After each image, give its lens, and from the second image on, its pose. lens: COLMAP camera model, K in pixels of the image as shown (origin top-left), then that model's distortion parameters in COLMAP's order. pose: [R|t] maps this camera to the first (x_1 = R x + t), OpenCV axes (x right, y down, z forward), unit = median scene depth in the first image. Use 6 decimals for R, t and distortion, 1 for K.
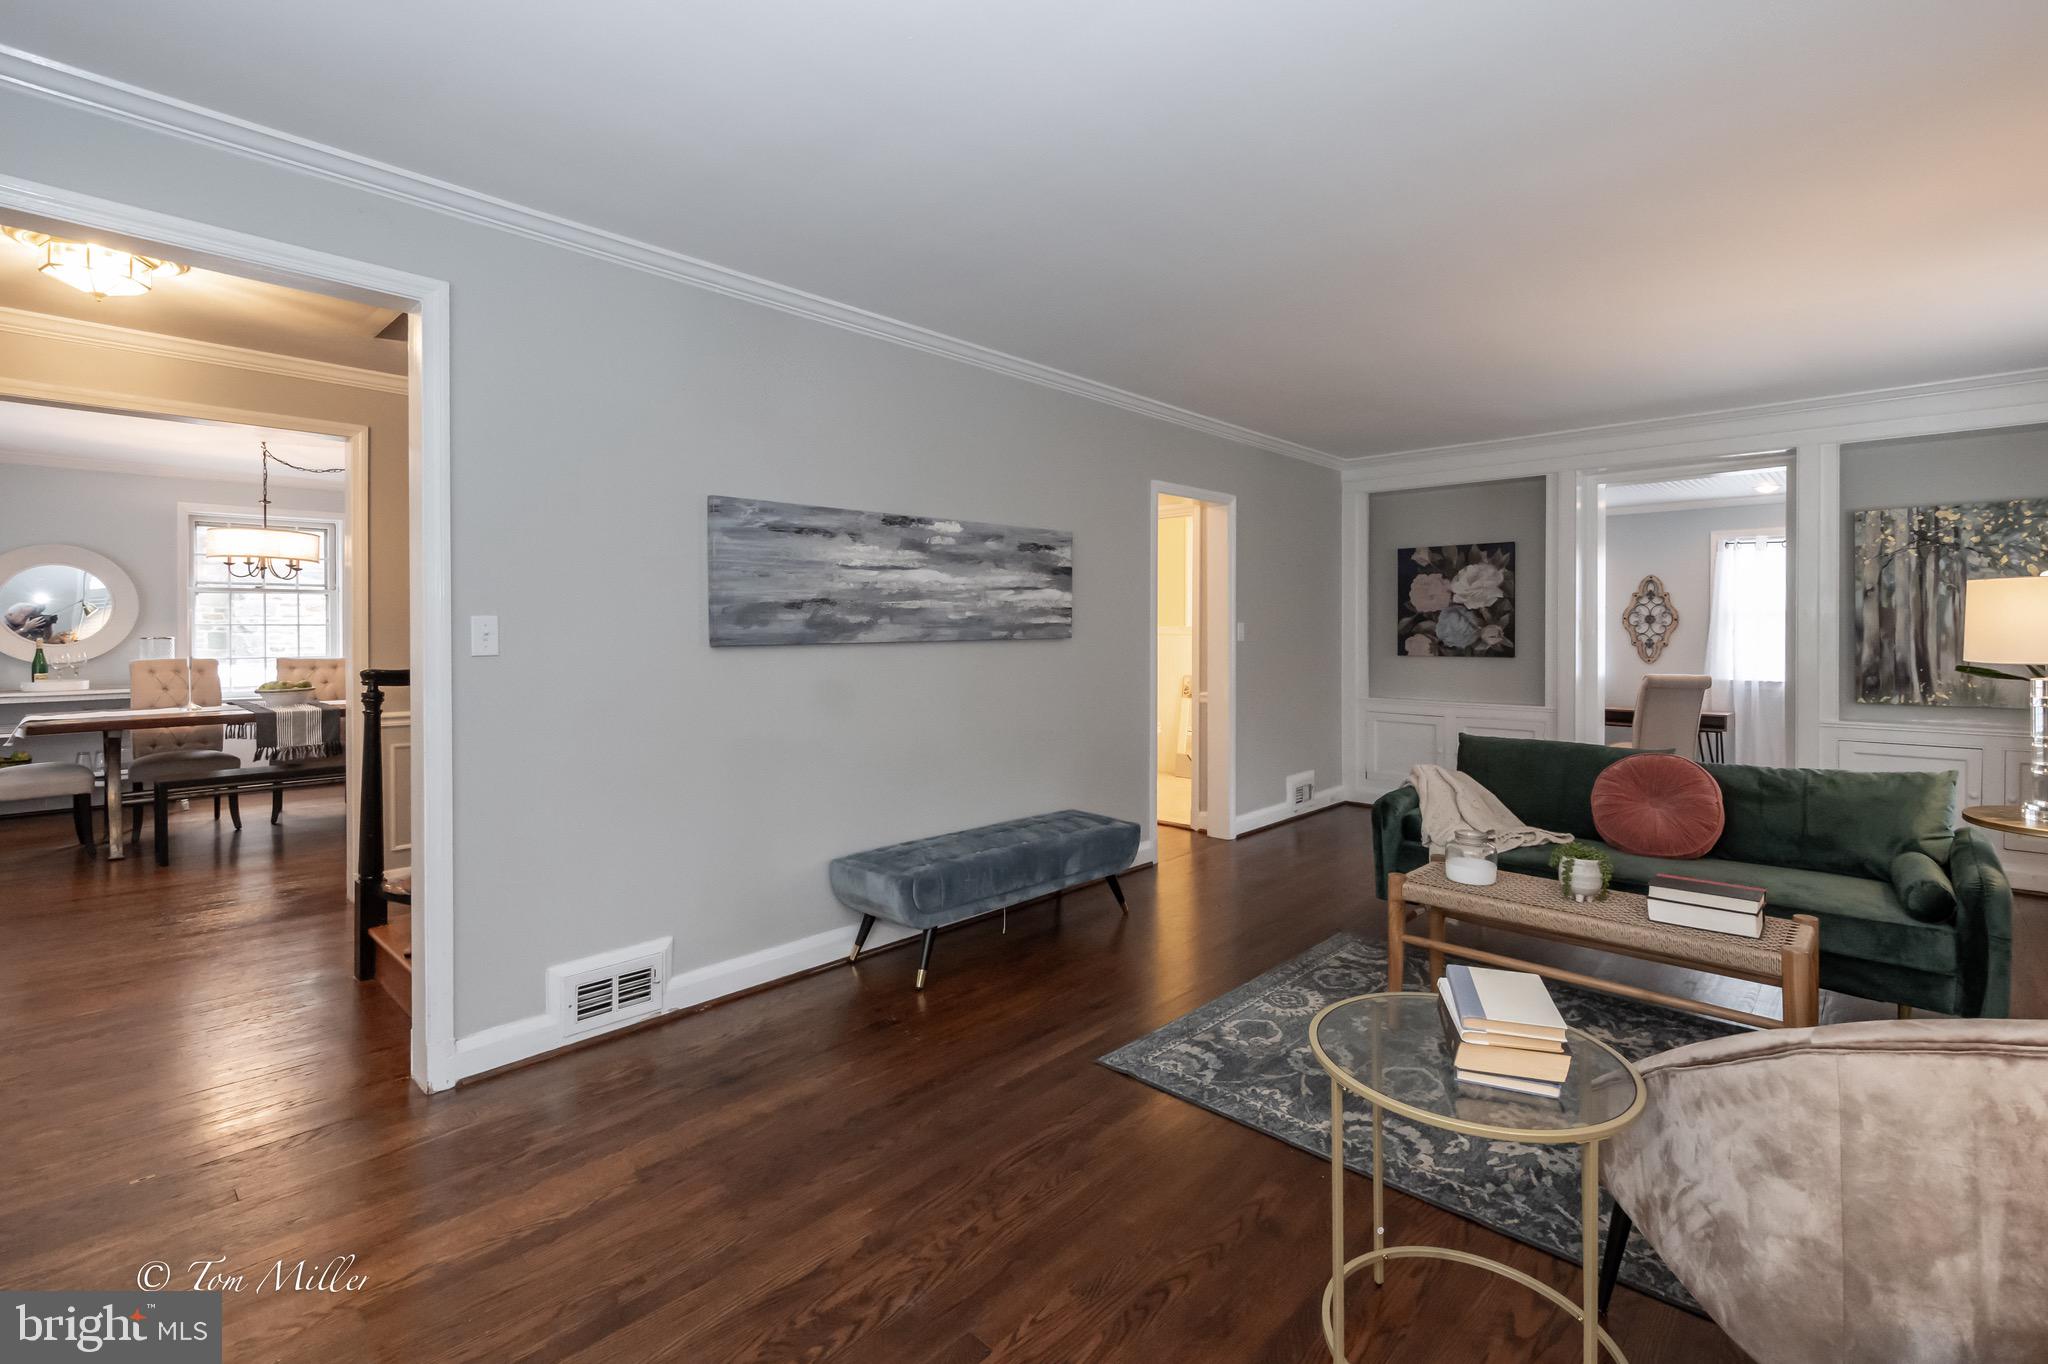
lens RADIAL K [[921.0, 0, 1060.7], [0, 921.0, 637.1], [0, 0, 1]] dist [0.007436, -0.005246]
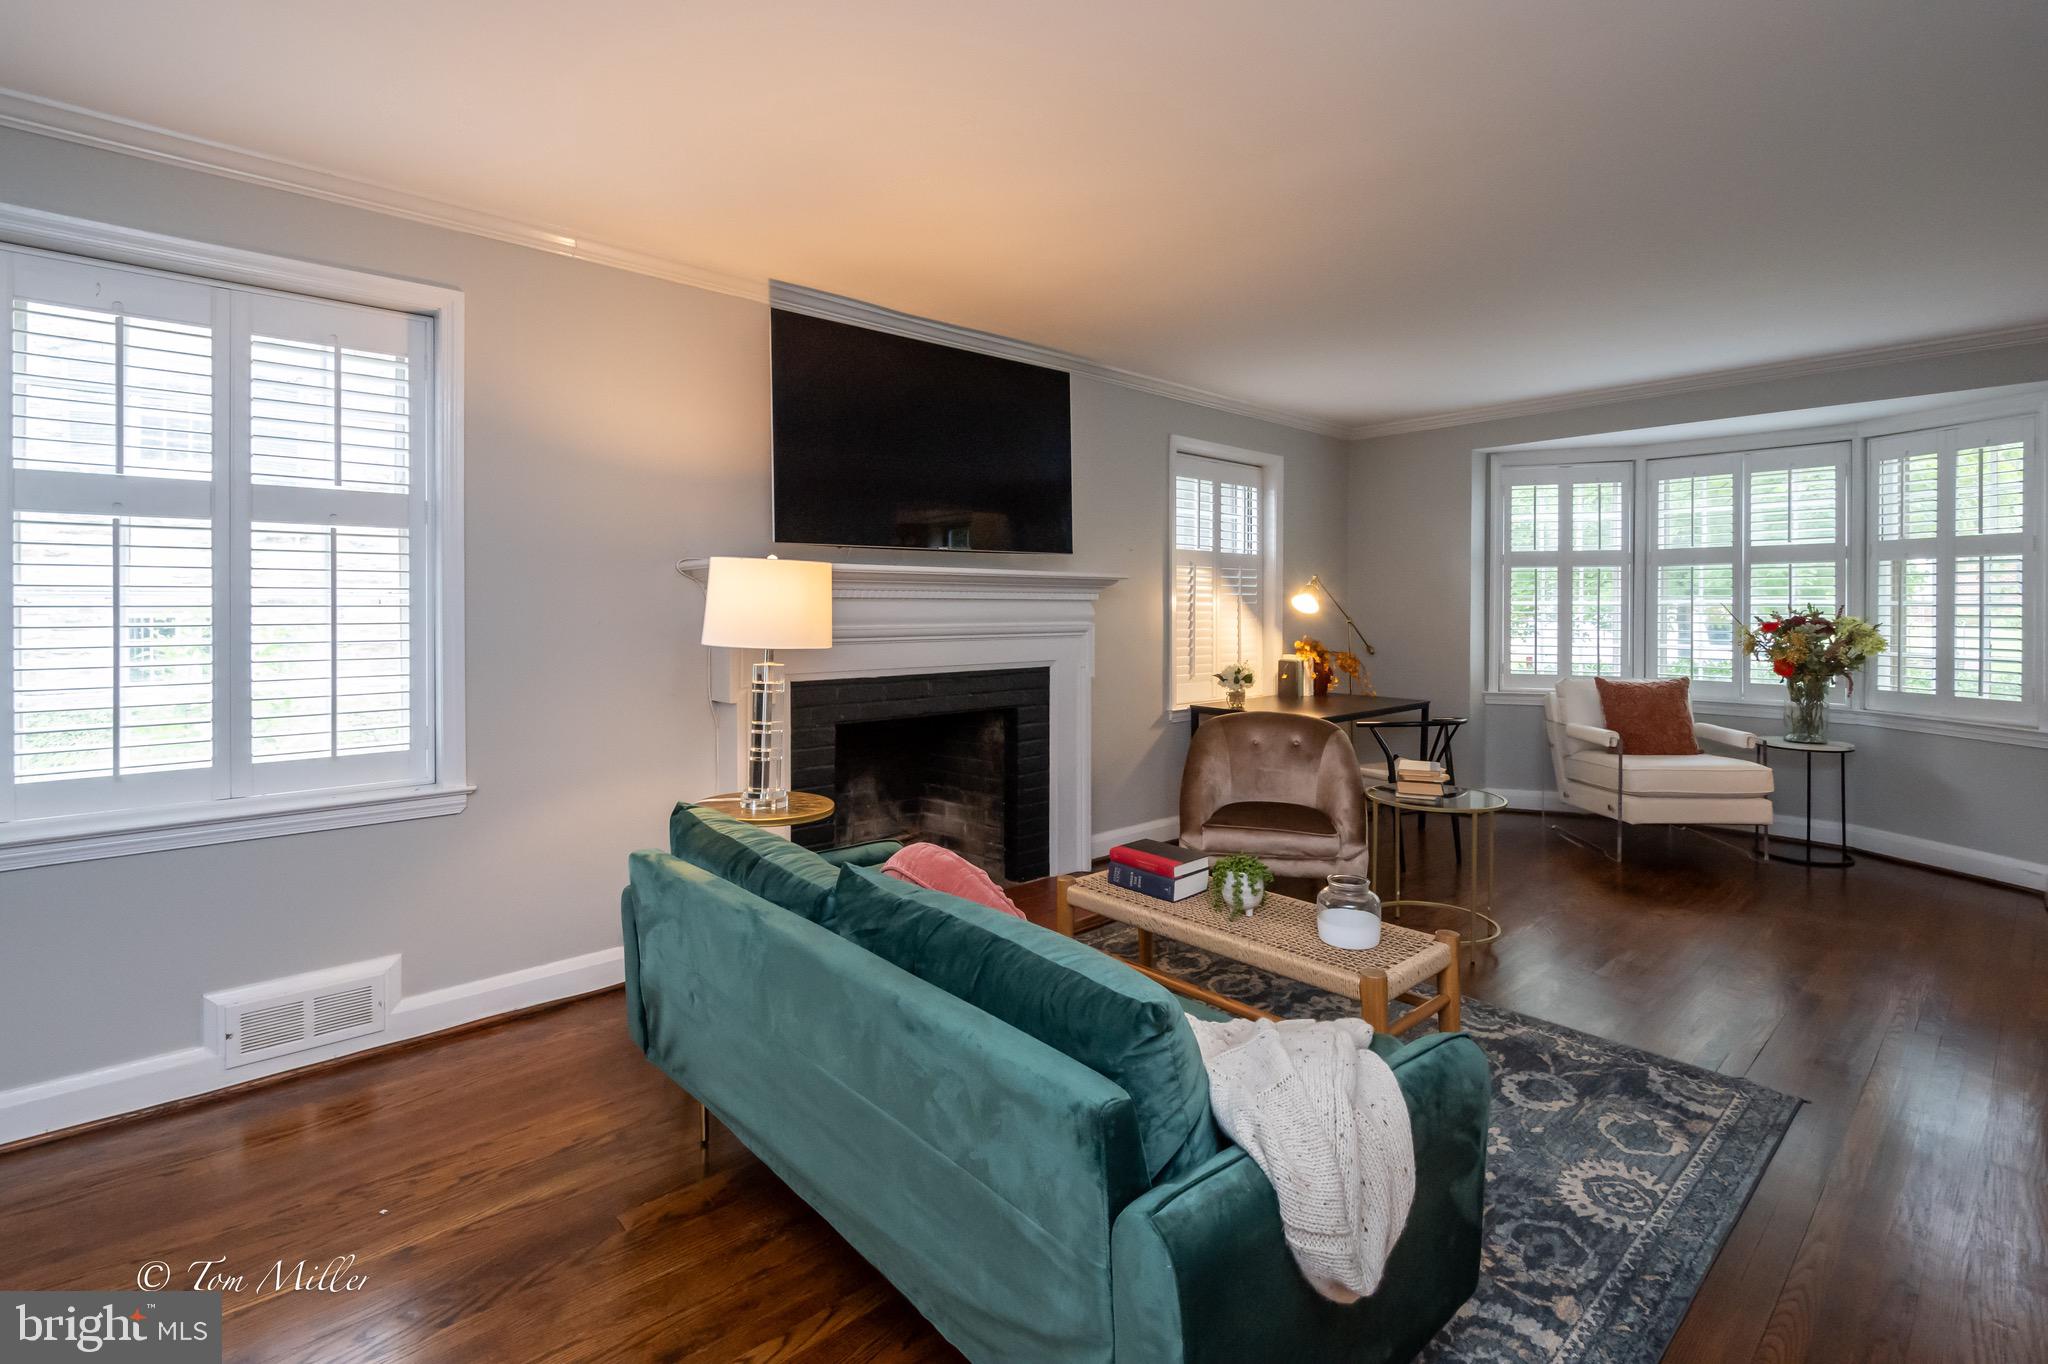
lens RADIAL K [[921.0, 0, 1052.1], [0, 921.0, 606.1], [0, 0, 1]] dist [0.007436, -0.005246]
pose [[-0.995342, -0.001526, 0.096395, 0.381653], [-0.000589, 0.999952, 0.009748, -0.014265], [-0.096405, 0.009645, -0.995295, 1.105869]]
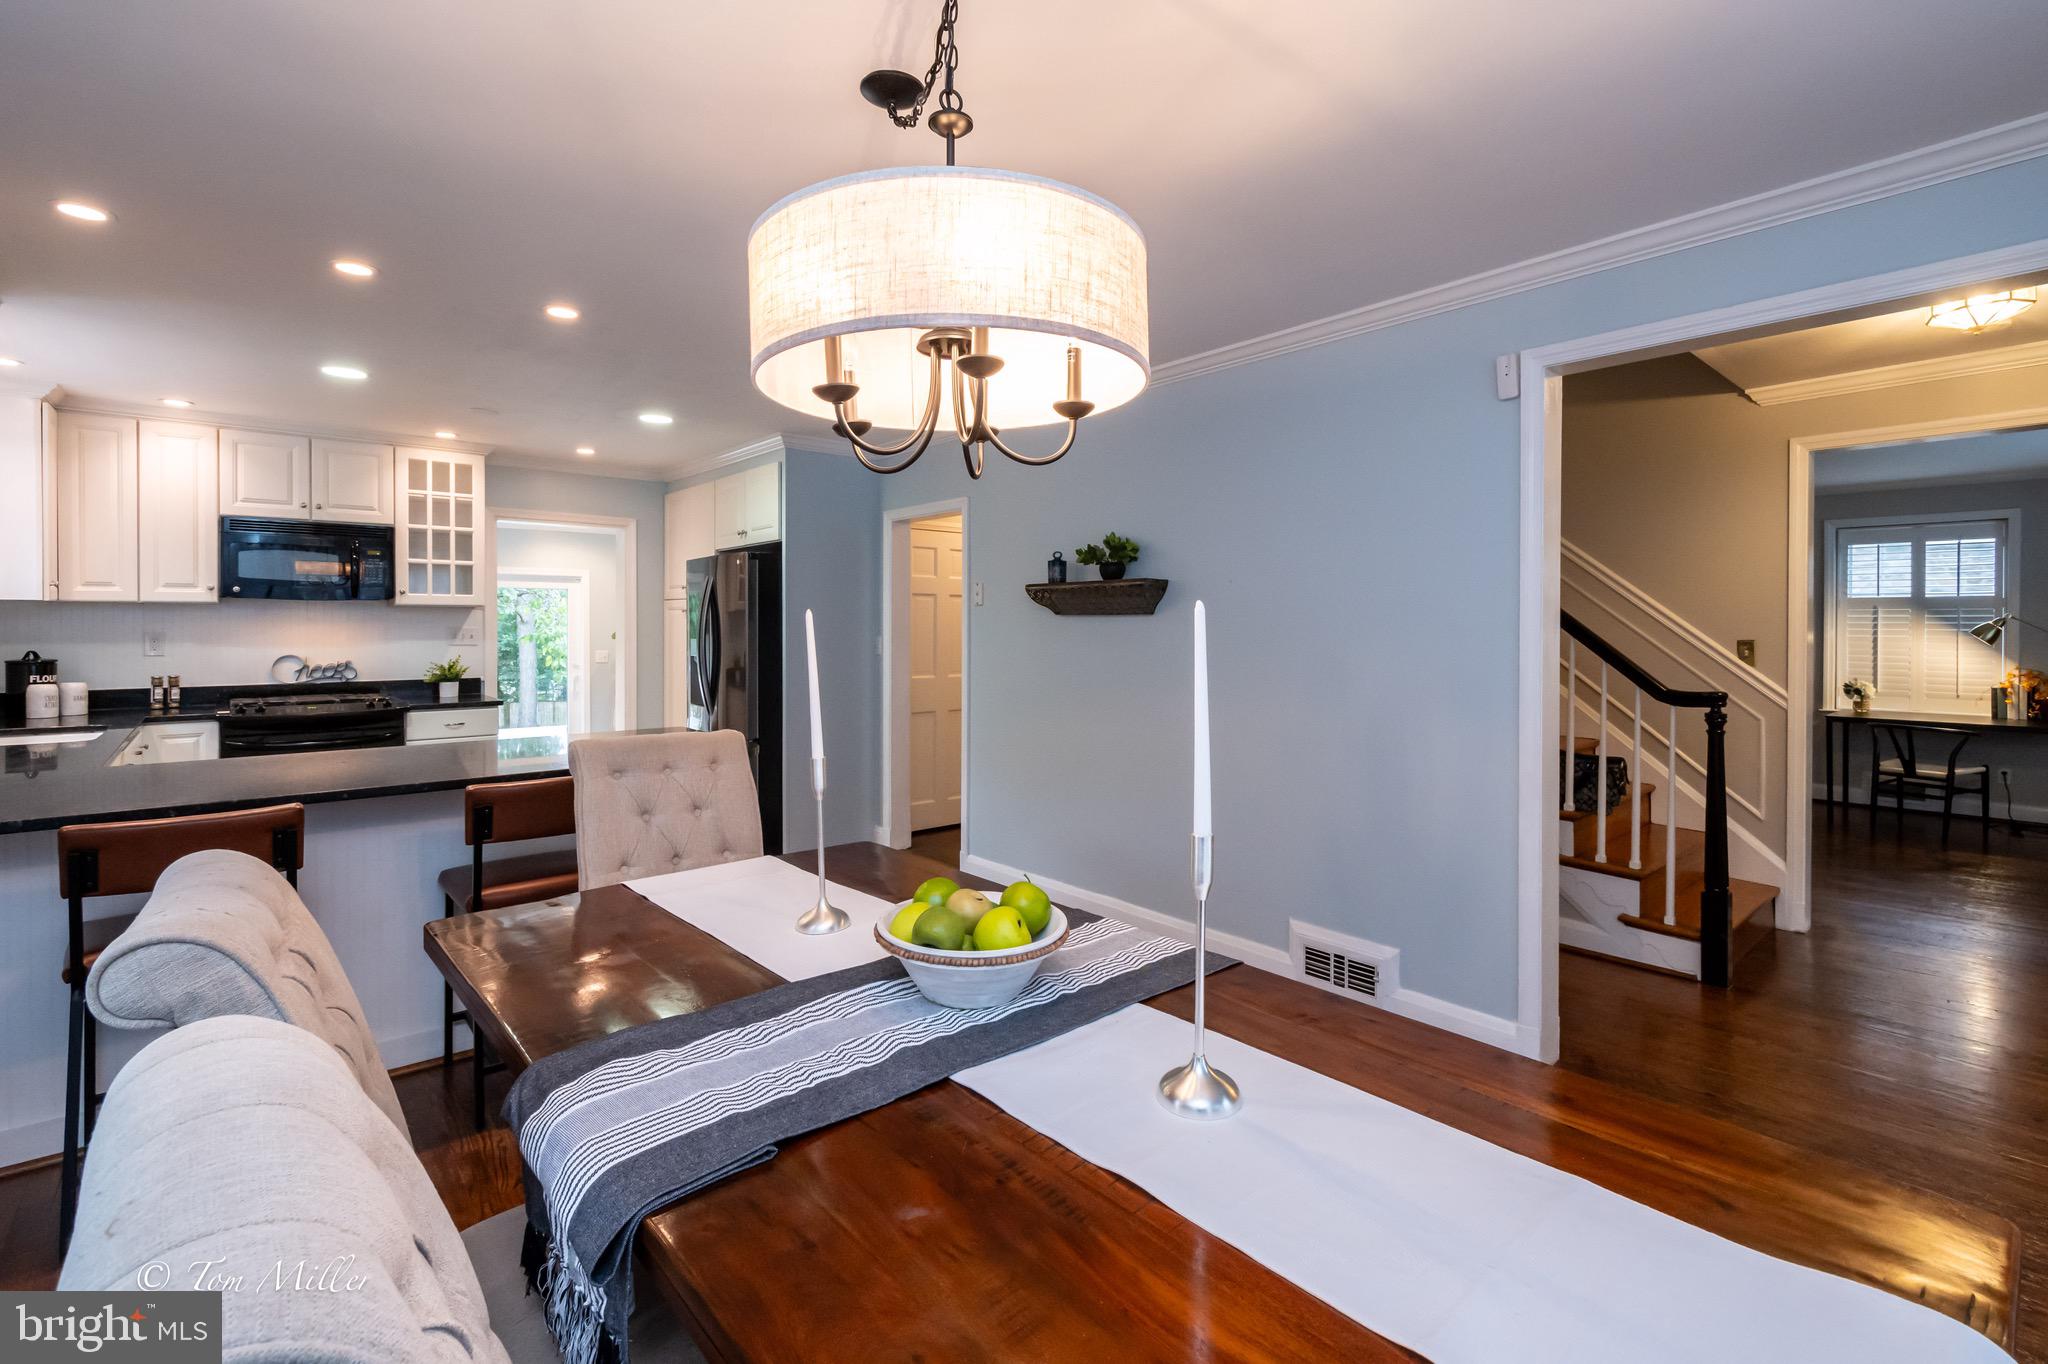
lens RADIAL K [[921.0, 0, 1036.8], [0, 921.0, 633.9], [0, 0, 1]] dist [0.007436, -0.005246]
pose [[0.102018, -0.004582, 0.994772, -1.316108], [0.005614, 0.999976, 0.004030, -0.025451], [-0.994767, 0.005174, 0.102041, 1.182318]]
